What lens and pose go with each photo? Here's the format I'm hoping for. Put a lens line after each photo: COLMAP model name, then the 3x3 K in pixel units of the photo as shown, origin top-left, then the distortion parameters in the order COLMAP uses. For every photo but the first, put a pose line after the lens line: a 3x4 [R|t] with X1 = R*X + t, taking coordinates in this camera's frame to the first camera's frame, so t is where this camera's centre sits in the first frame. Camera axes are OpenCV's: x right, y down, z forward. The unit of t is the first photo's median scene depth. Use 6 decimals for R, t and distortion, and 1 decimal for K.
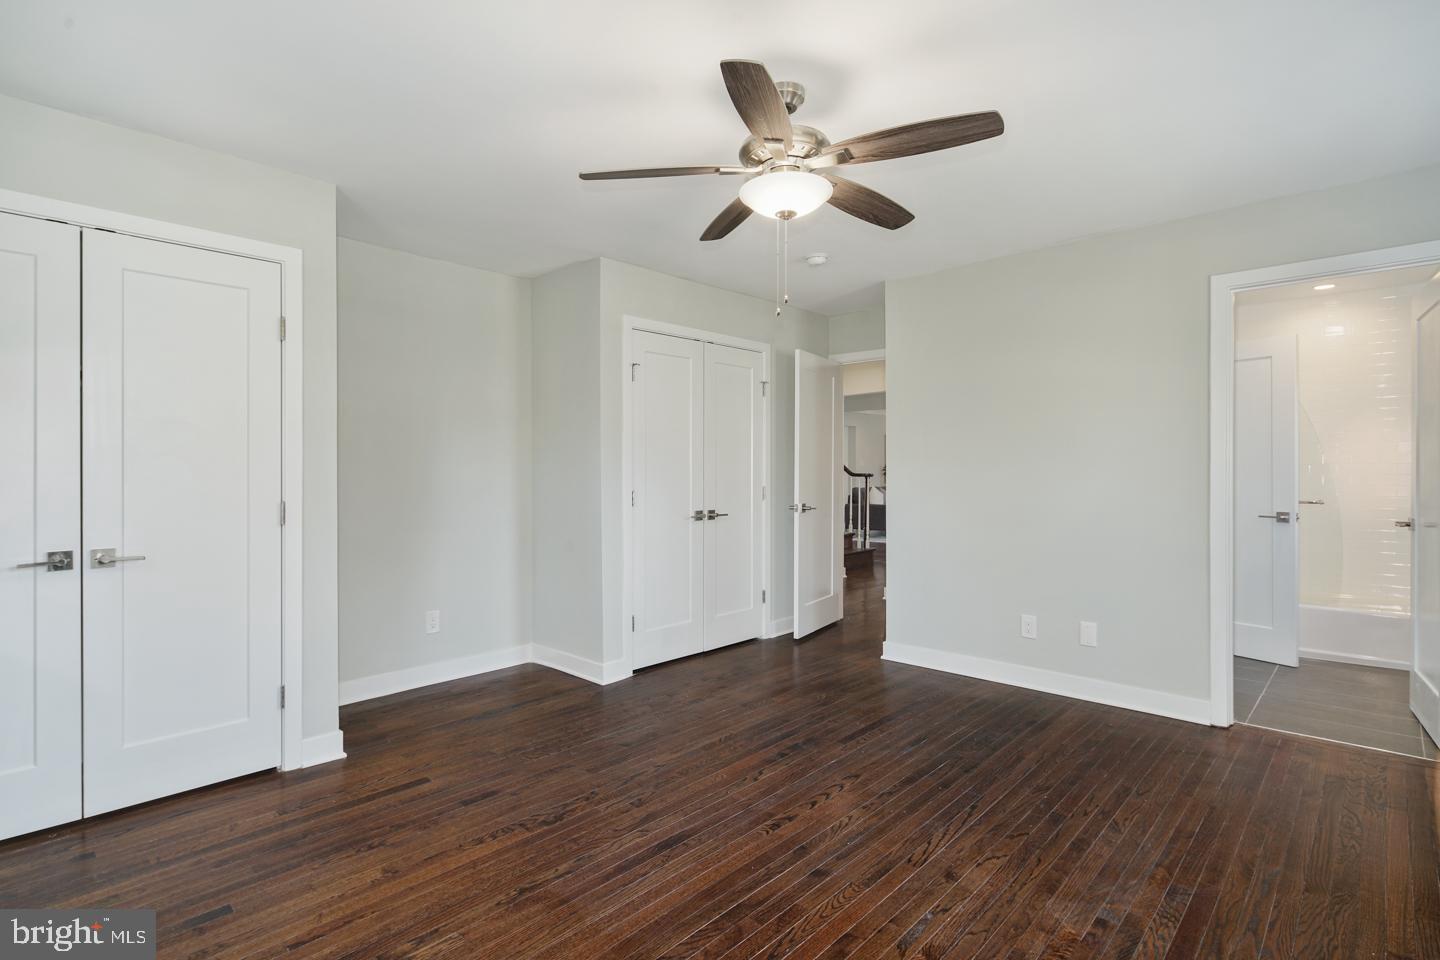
lens RADIAL K [[706.5, 0, 724.6], [0, 706.5, 485.3], [0, 0, 1]] dist [0.001073, -0.002421]
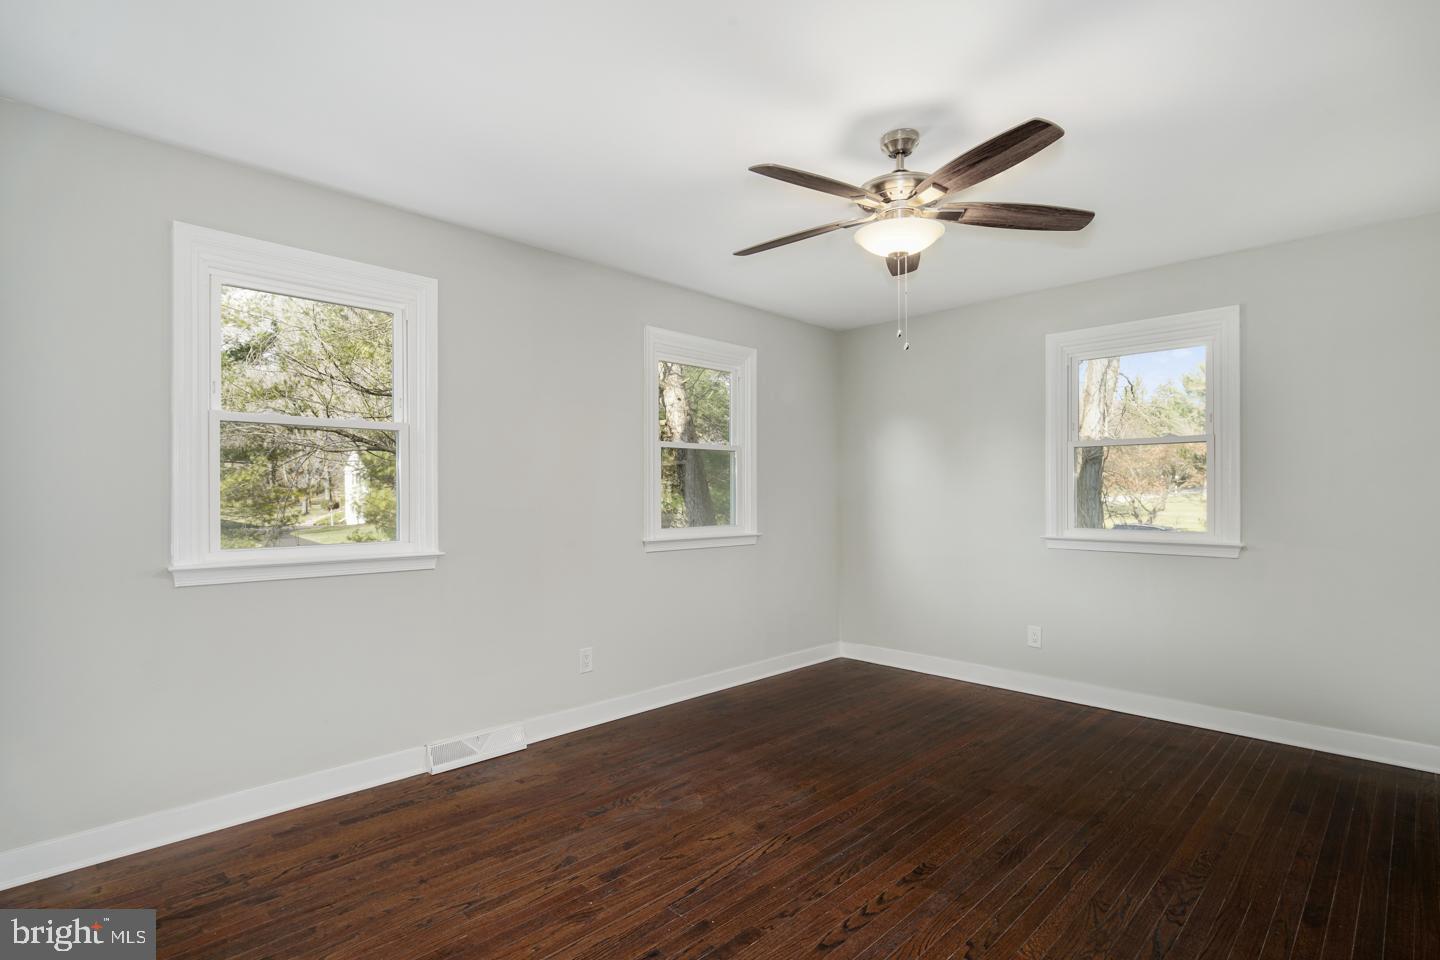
lens RADIAL K [[706.5, 0, 716.7], [0, 706.5, 474.1], [0, 0, 1]] dist [0.001073, -0.002421]
pose [[-0.999224, 0.004167, 0.039172, 0.308660], [0.004115, 0.999991, -0.001392, -0.050907], [-0.039178, -0.001230, -0.999232, 1.998352]]
